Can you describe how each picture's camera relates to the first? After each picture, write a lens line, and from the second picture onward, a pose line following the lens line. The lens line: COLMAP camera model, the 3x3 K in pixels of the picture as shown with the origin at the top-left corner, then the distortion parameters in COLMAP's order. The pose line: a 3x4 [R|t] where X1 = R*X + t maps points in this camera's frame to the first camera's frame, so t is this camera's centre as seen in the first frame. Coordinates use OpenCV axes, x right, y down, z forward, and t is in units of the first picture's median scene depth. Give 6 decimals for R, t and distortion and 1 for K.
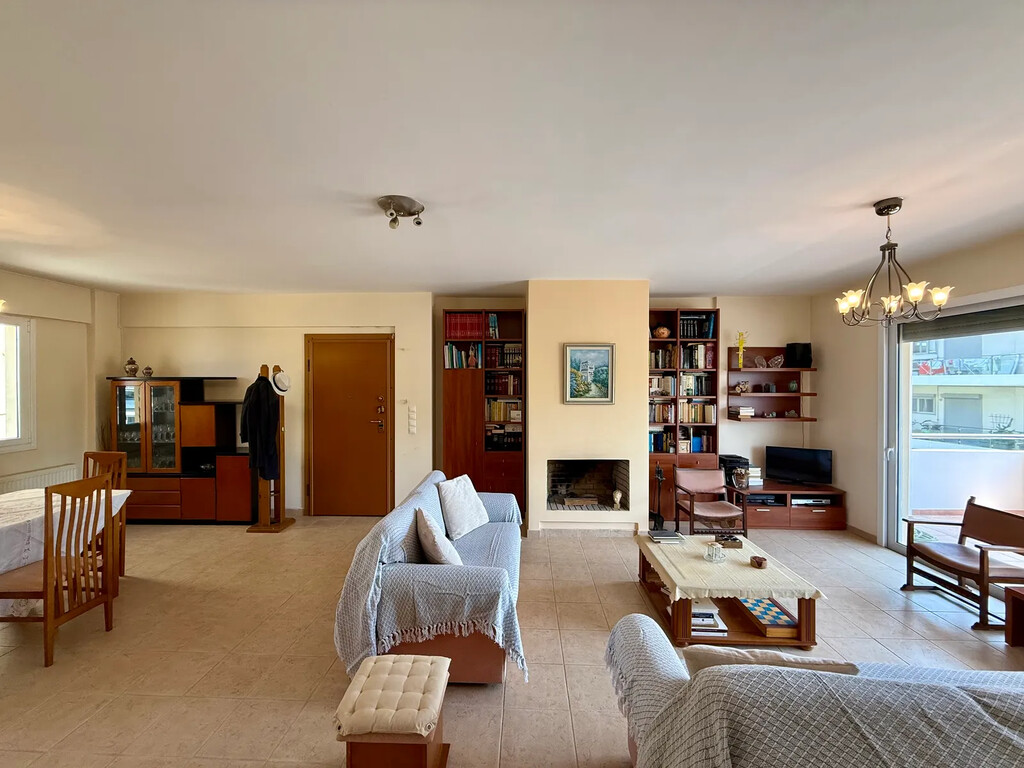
lens RADIAL K [[406.5, 0, 509.3], [0, 406.5, 383.0], [0, 0, 1]] dist [-0.001507, -0.000045]
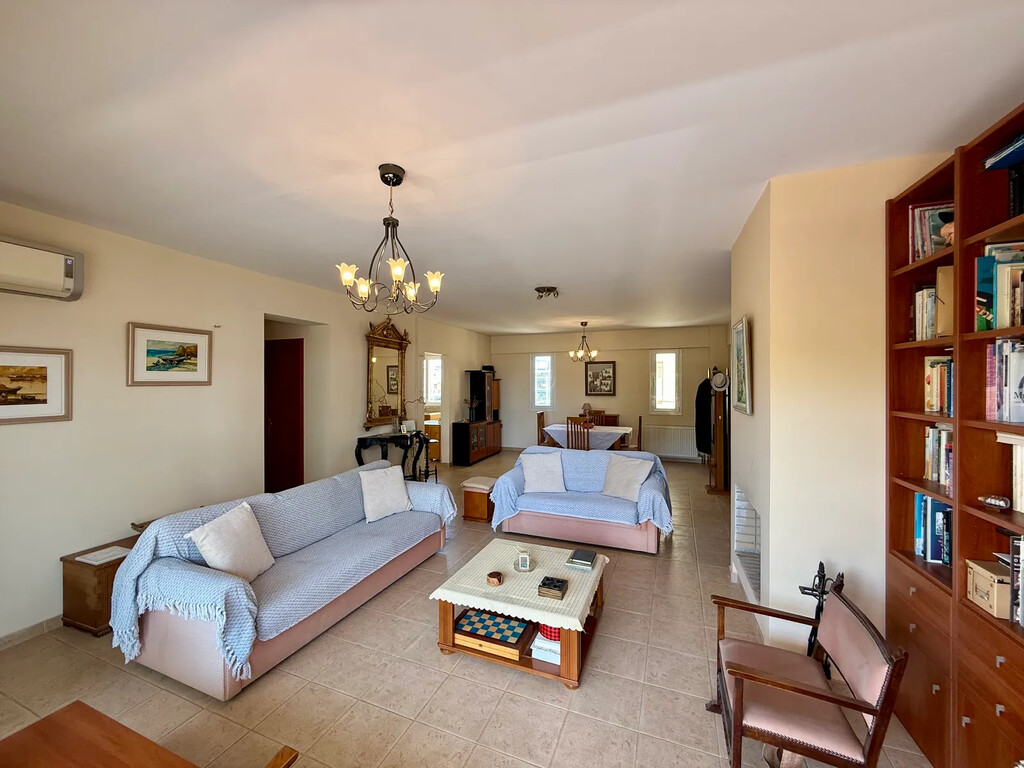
lens RADIAL K [[406.5, 0, 509.3], [0, 406.5, 383.0], [0, 0, 1]] dist [-0.001507, -0.000045]
pose [[-0.337382, 0.000868, -0.941367, 0.845609], [-0.003028, 0.999993, 0.002008, 0.004339], [0.941363, 0.003528, -0.337377, 0.778150]]
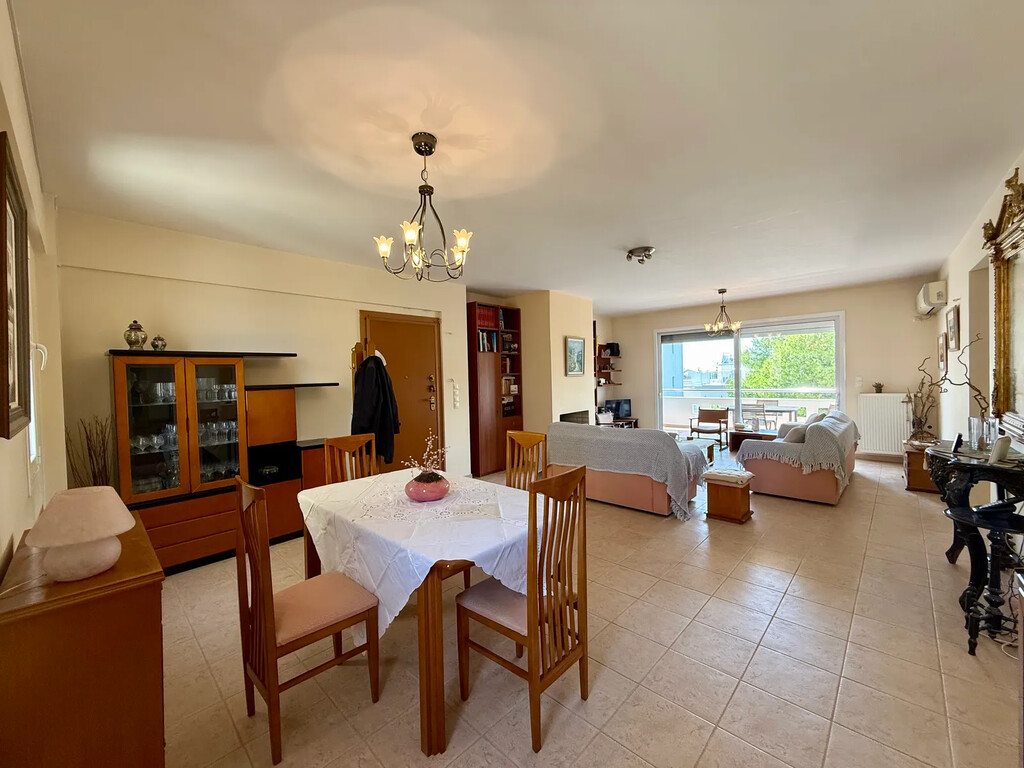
lens RADIAL K [[406.5, 0, 509.3], [0, 406.5, 383.0], [0, 0, 1]] dist [-0.001507, -0.000045]
pose [[0.661459, -0.031300, 0.749328, -1.016835], [0.027870, 0.999464, 0.017147, 0.040007], [-0.749463, 0.009542, 0.661977, 0.146929]]
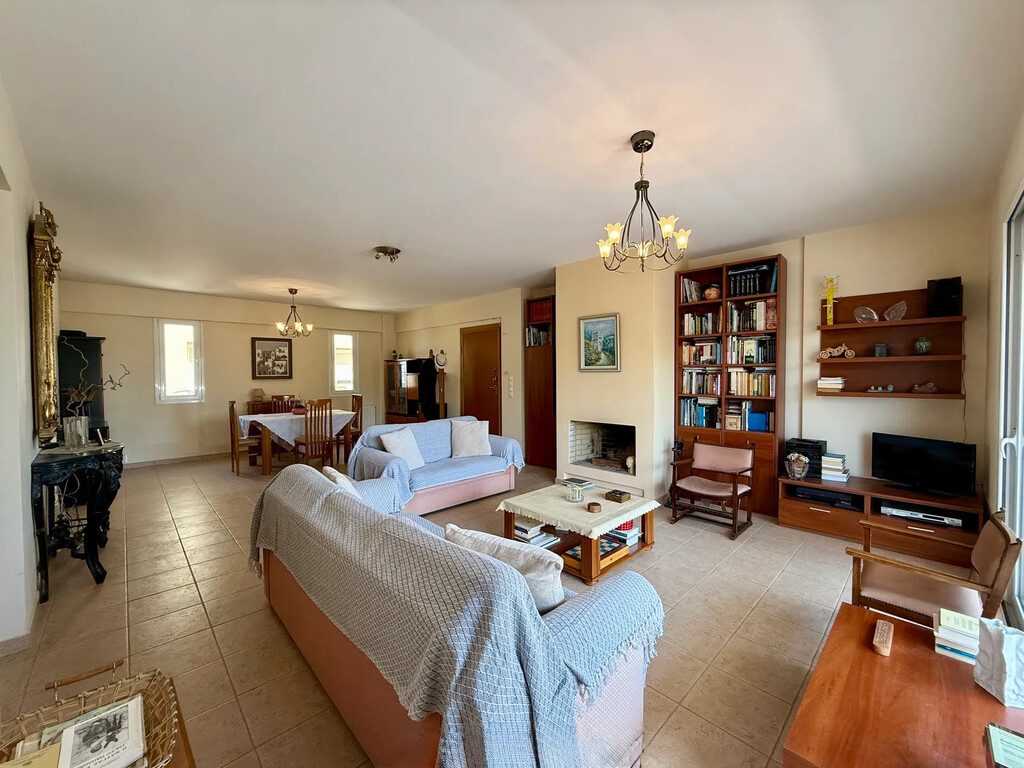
lens RADIAL K [[406.5, 0, 509.3], [0, 406.5, 383.0], [0, 0, 1]] dist [-0.001507, -0.000045]
pose [[0.720227, 0.010183, -0.693664, 0.694868], [0.004557, 0.999801, 0.019409, 0.054171], [0.693724, -0.017140, 0.720037, 0.048361]]
